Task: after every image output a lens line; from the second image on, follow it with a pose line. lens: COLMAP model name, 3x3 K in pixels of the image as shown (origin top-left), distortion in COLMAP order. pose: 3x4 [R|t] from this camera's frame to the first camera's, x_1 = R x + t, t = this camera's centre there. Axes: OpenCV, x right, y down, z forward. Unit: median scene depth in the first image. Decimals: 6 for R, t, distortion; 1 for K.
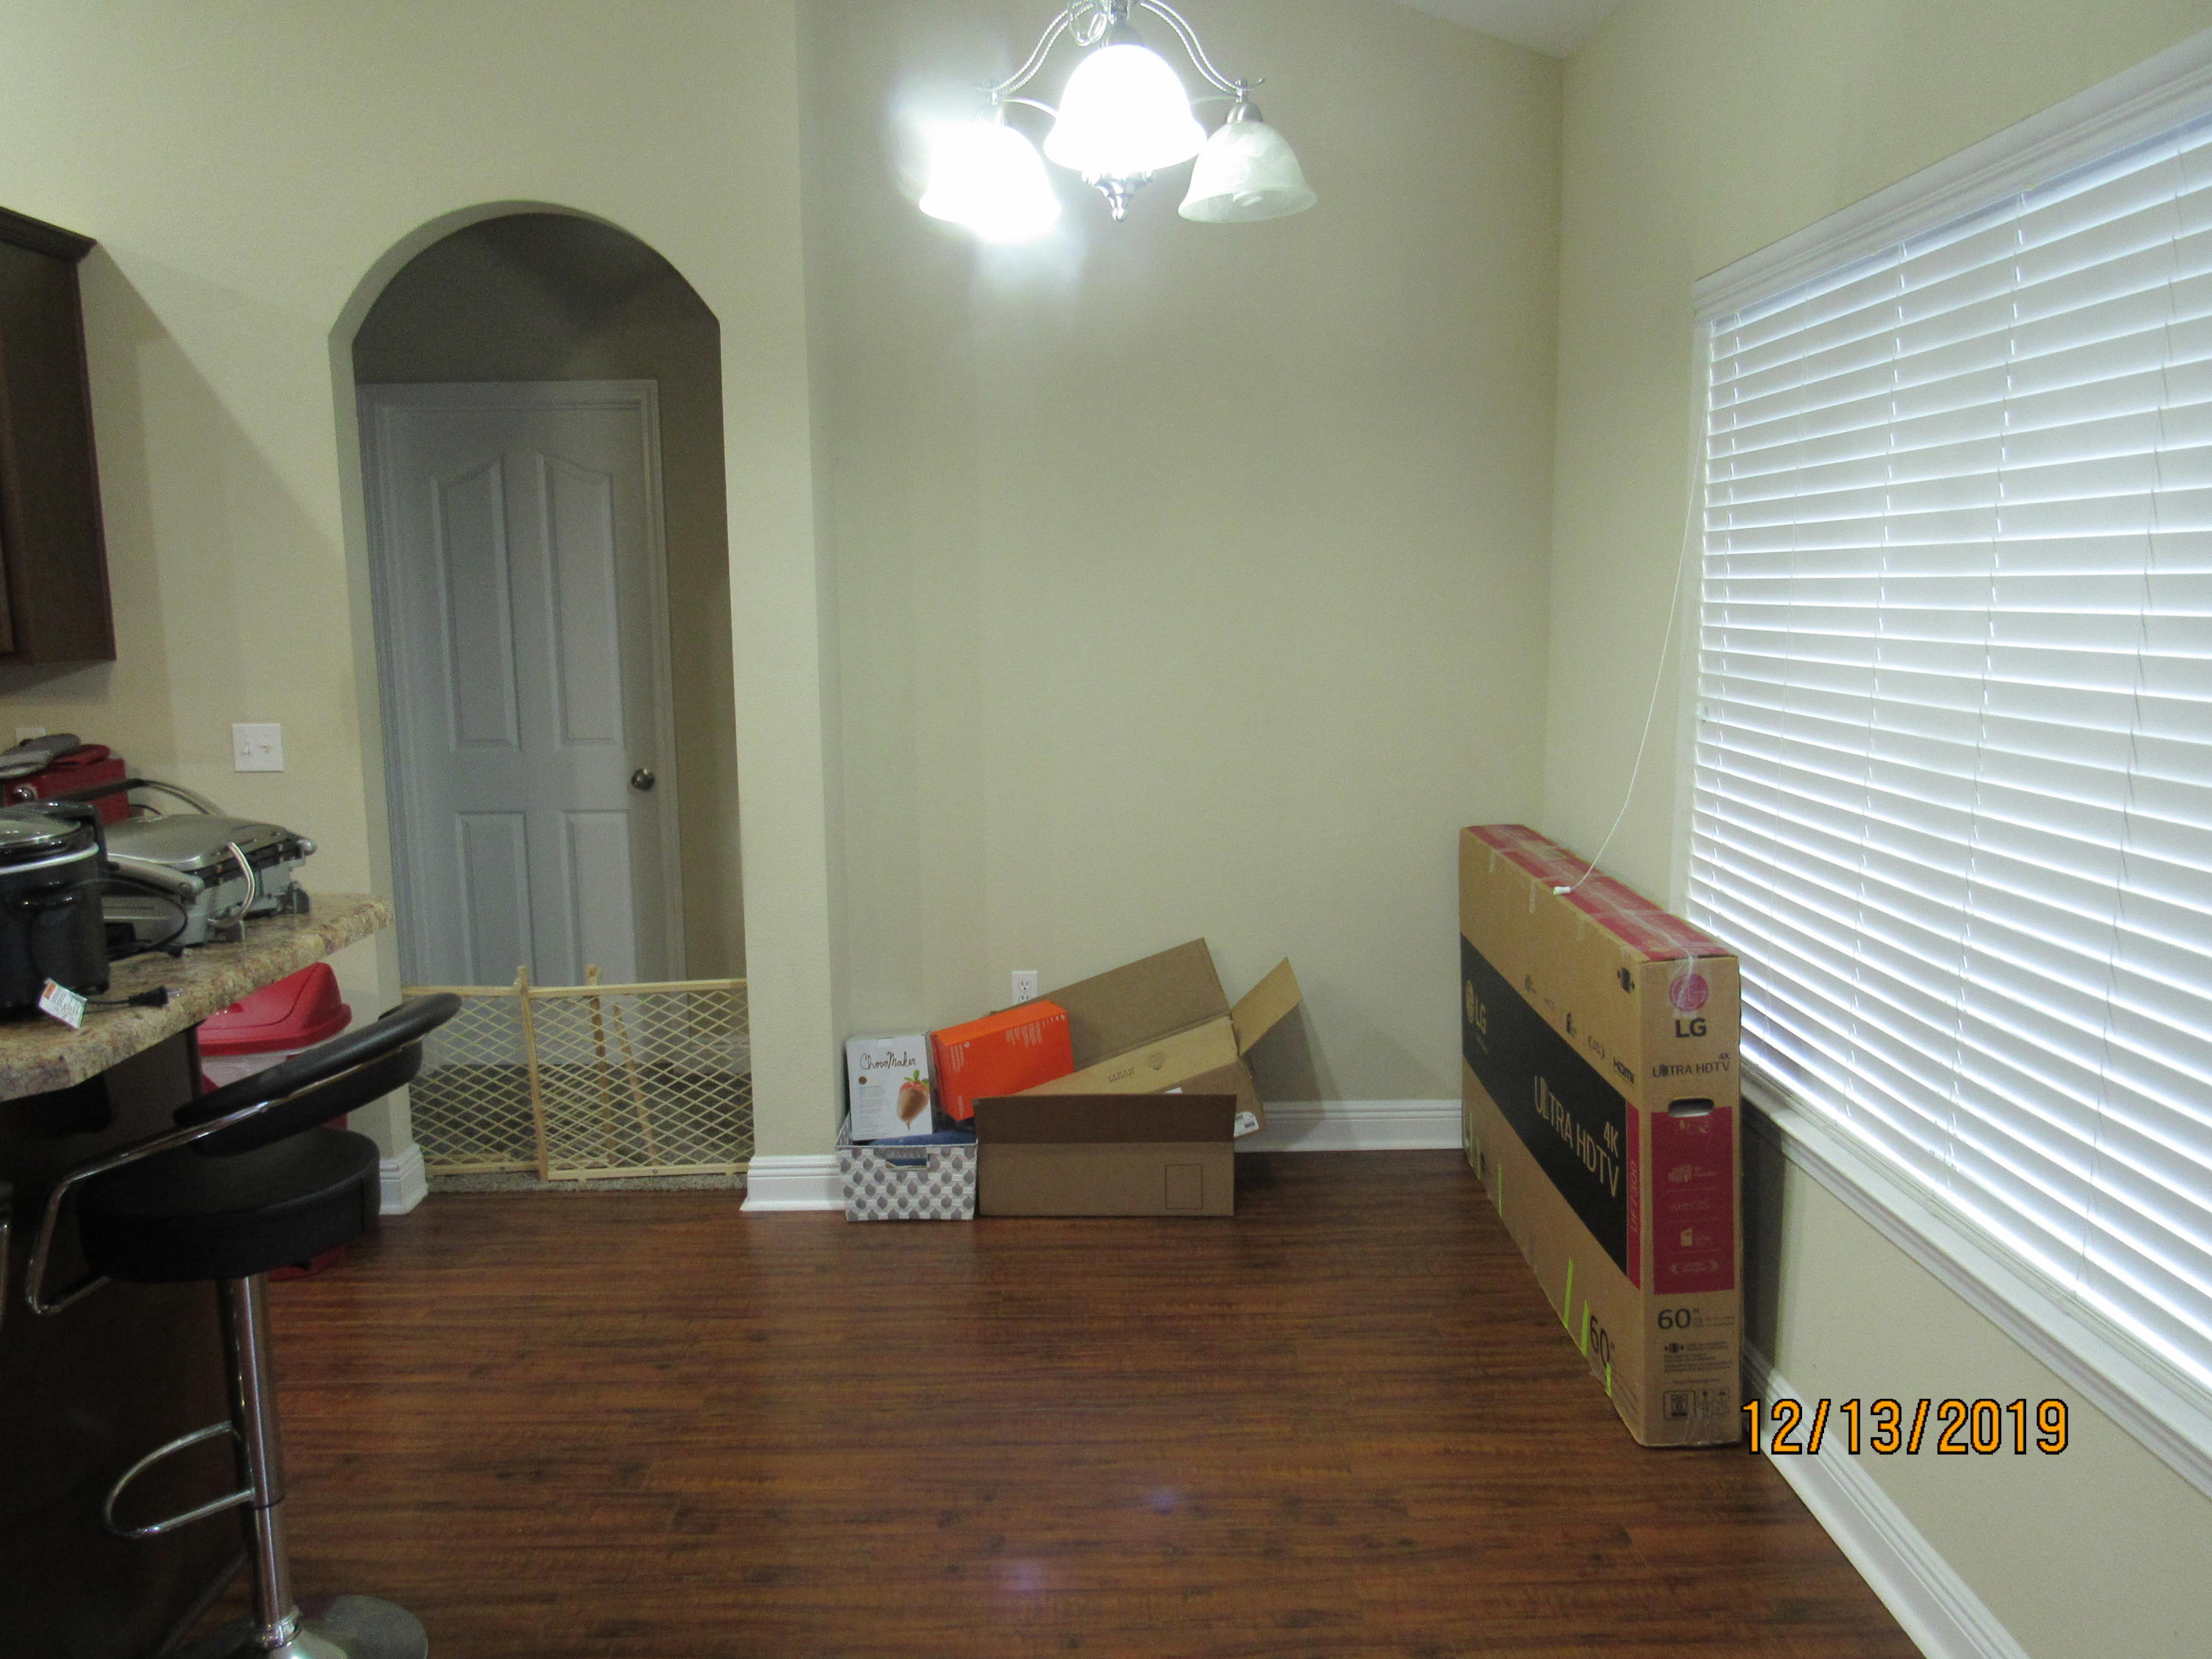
lens RADIAL K [[1587.6, 0, 1106.0], [0, 1587.6, 829.5], [0, 0, 1]] dist [-0.004774, -0.004015]
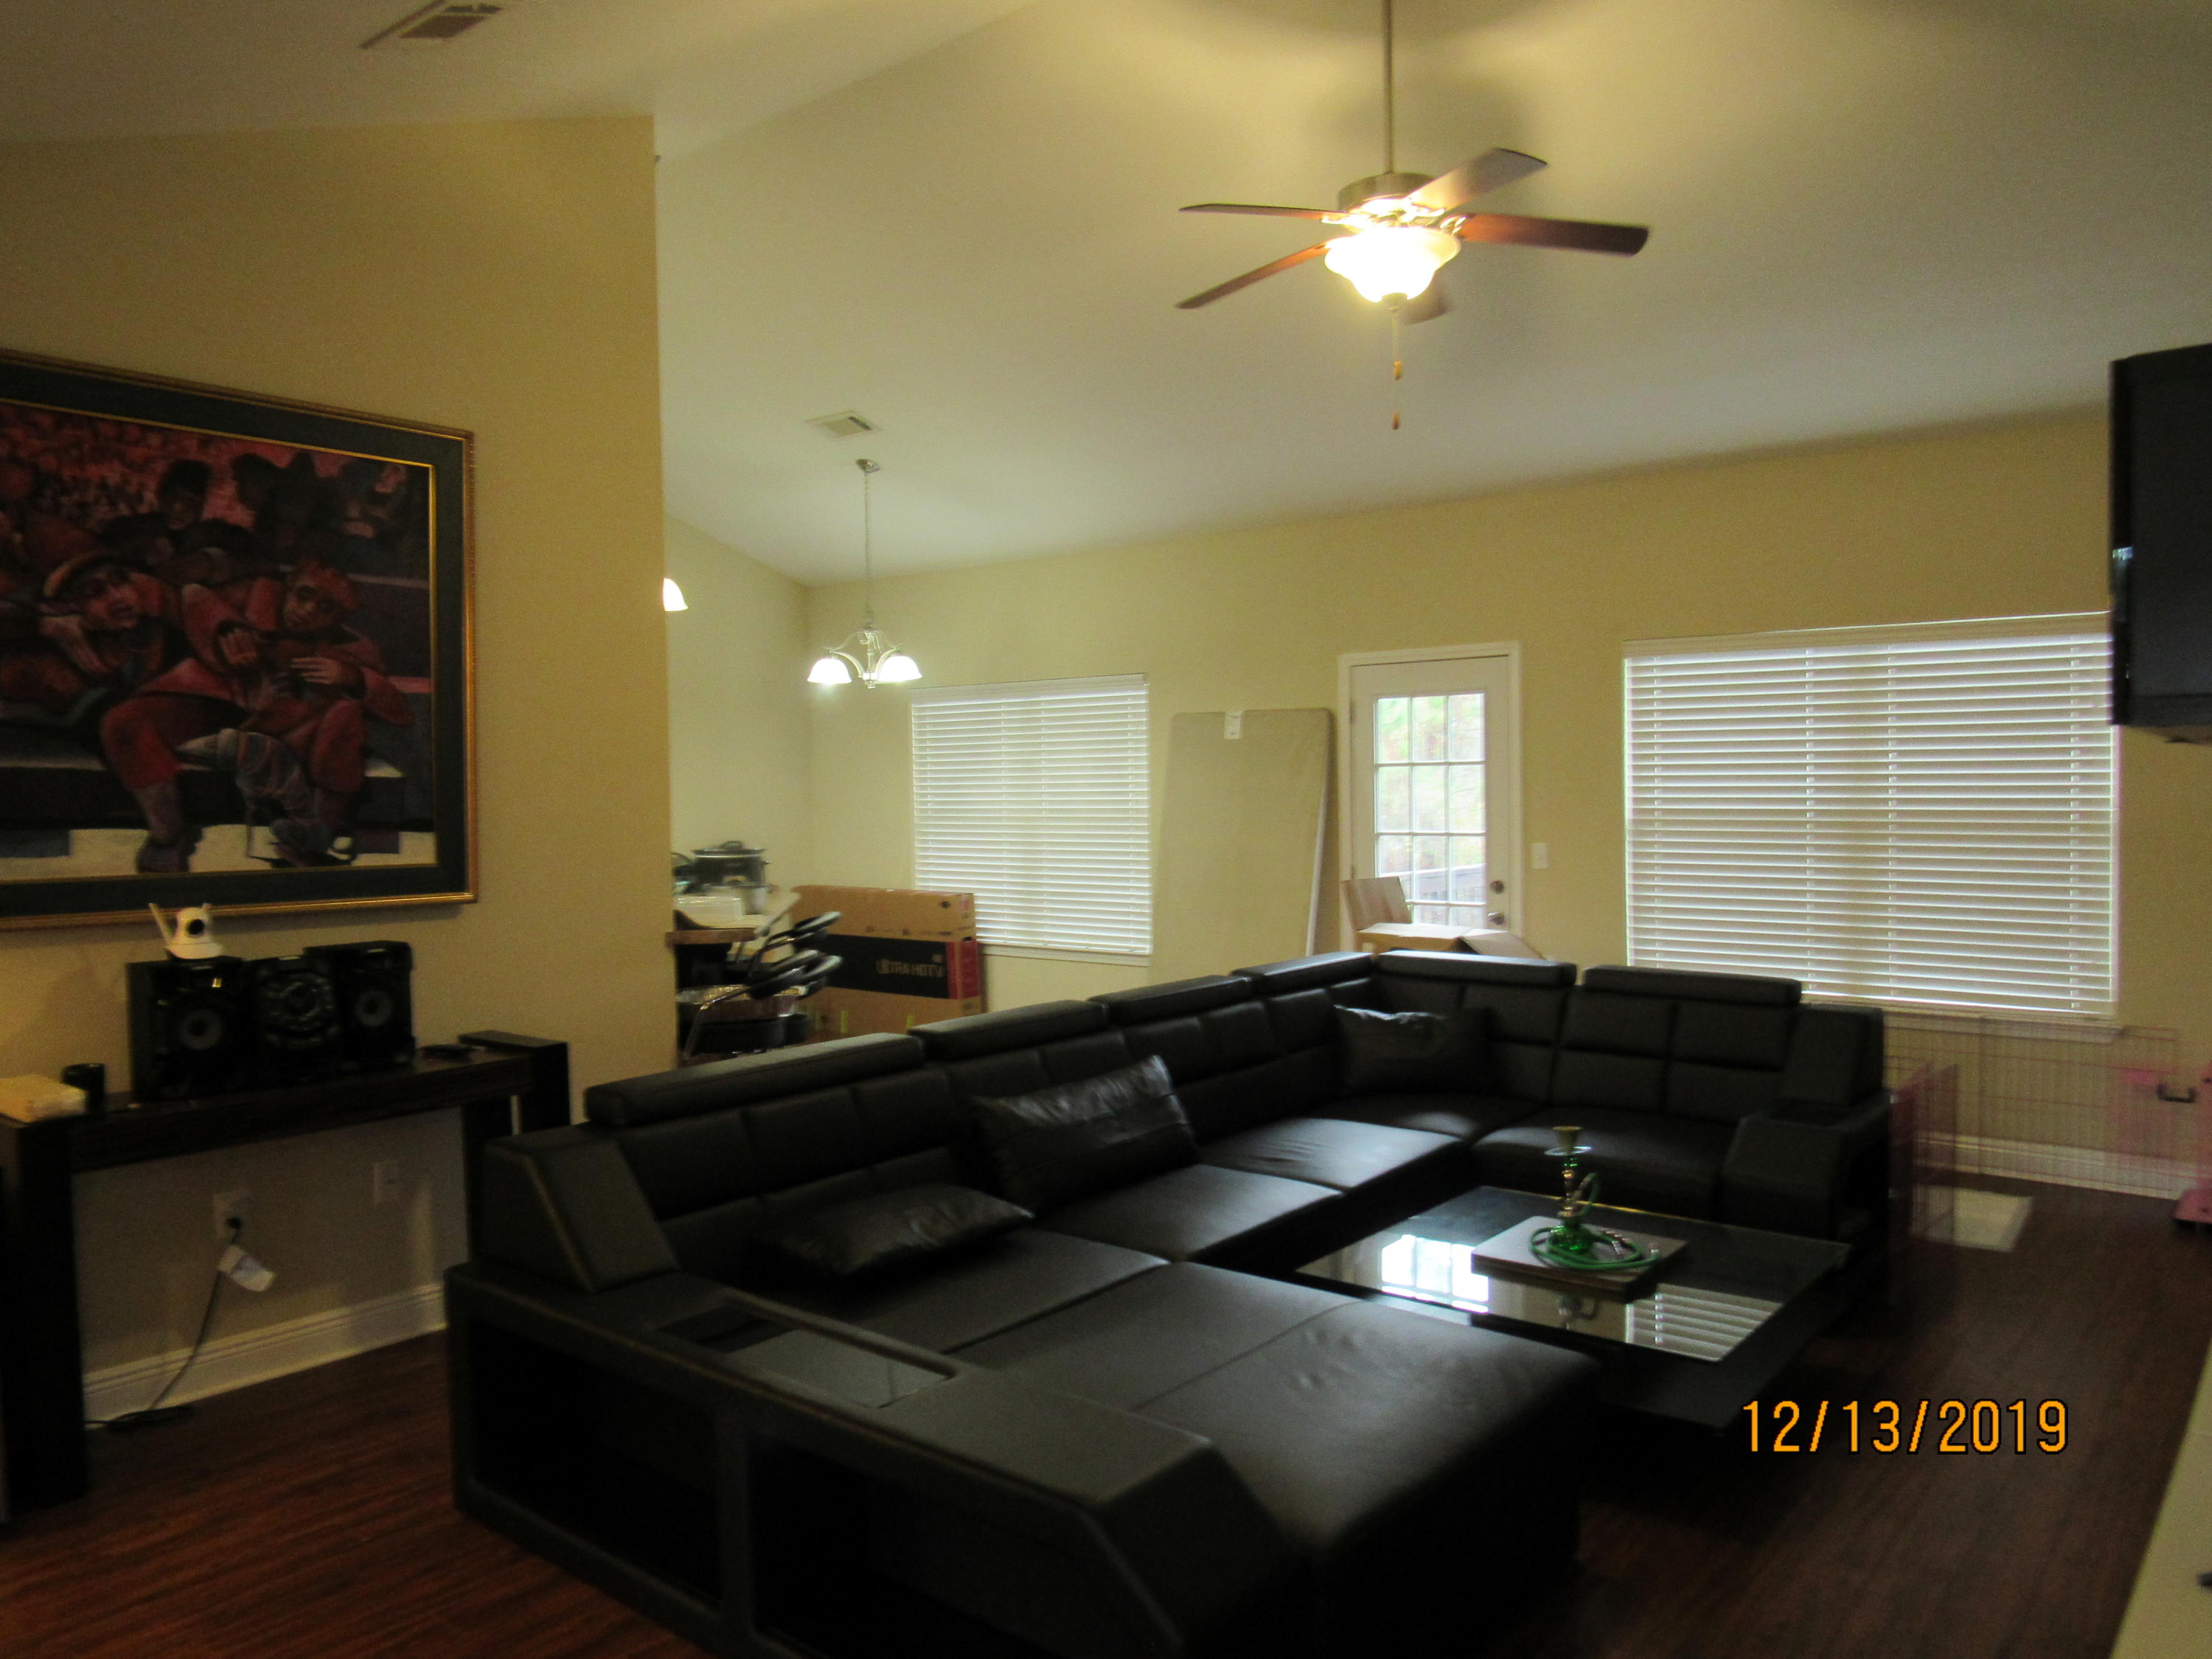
lens RADIAL K [[1587.6, 0, 1106.0], [0, 1587.6, 829.5], [0, 0, 1]] dist [-0.004774, -0.004015]
pose [[0.652128, -0.020438, 0.757834, -1.711093], [0.121524, 0.989528, -0.077886, 0.208671], [-0.748306, 0.142887, 0.647782, -1.235563]]
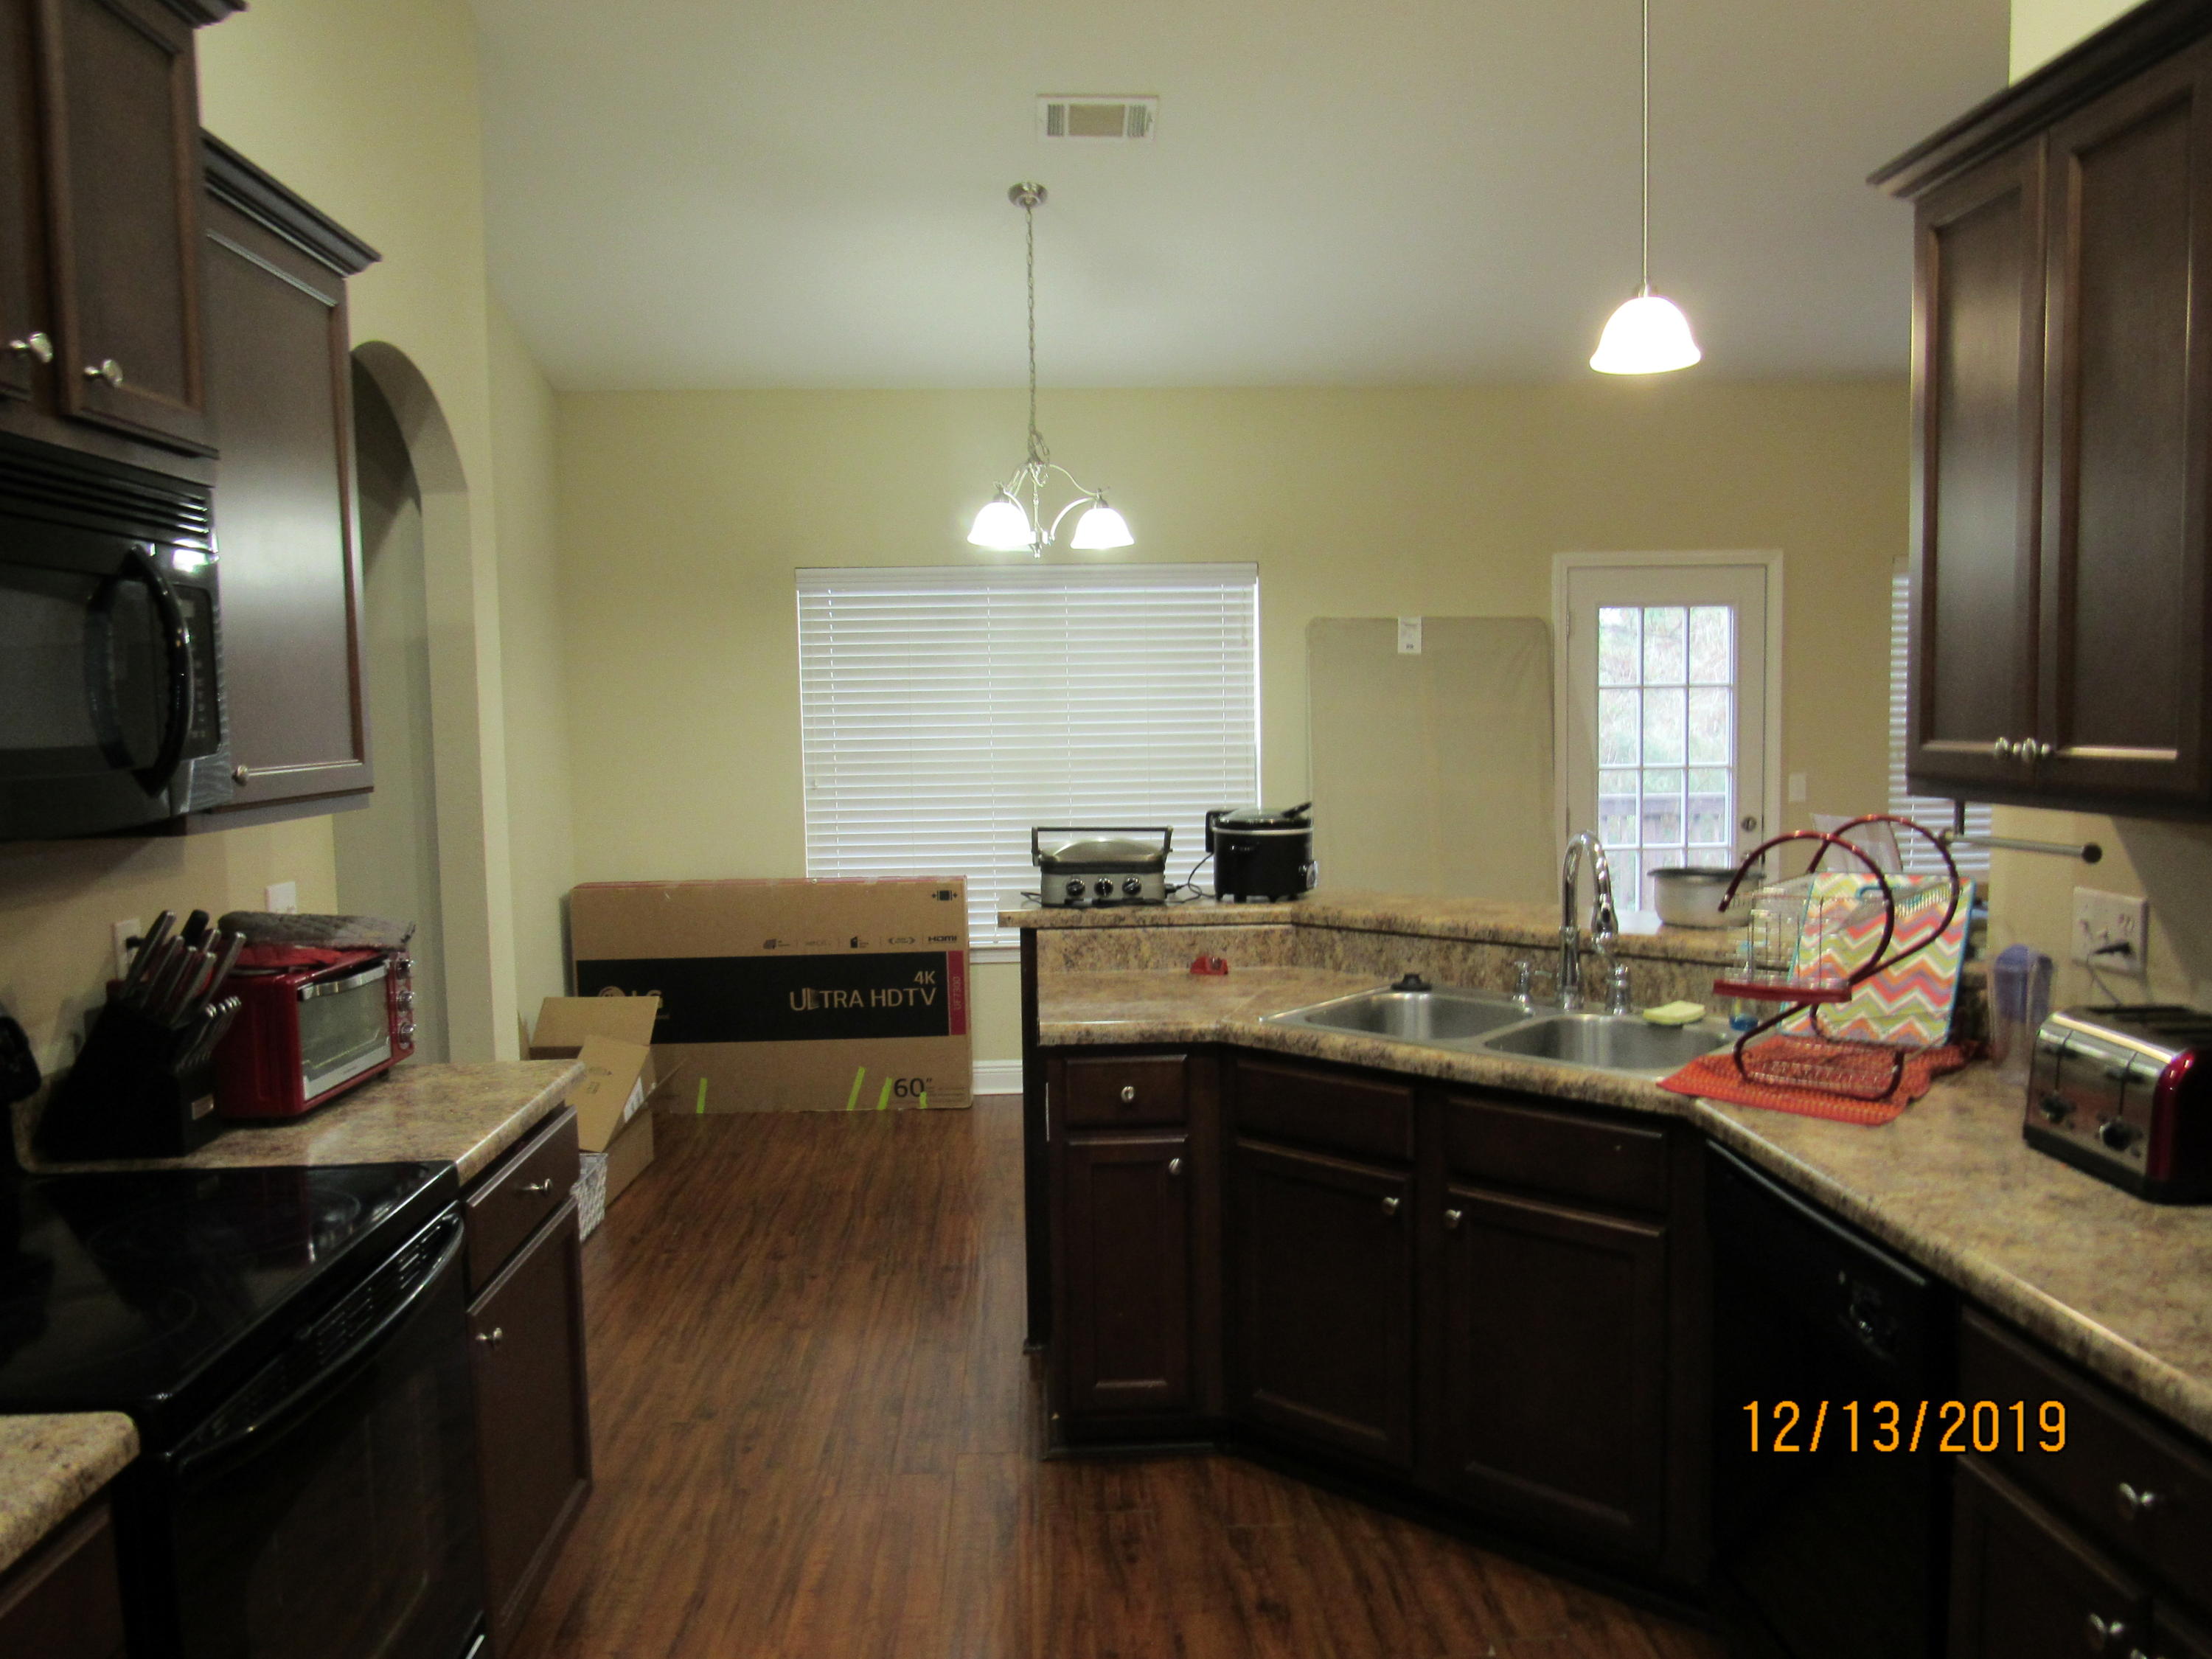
lens RADIAL K [[1587.6, 0, 1106.0], [0, 1587.6, 829.5], [0, 0, 1]] dist [-0.004774, -0.004015]
pose [[-0.029310, -0.065915, 0.997395, -1.631434], [0.167279, 0.983428, 0.069908, -0.097078], [-0.985474, 0.168892, -0.017798, 0.705148]]
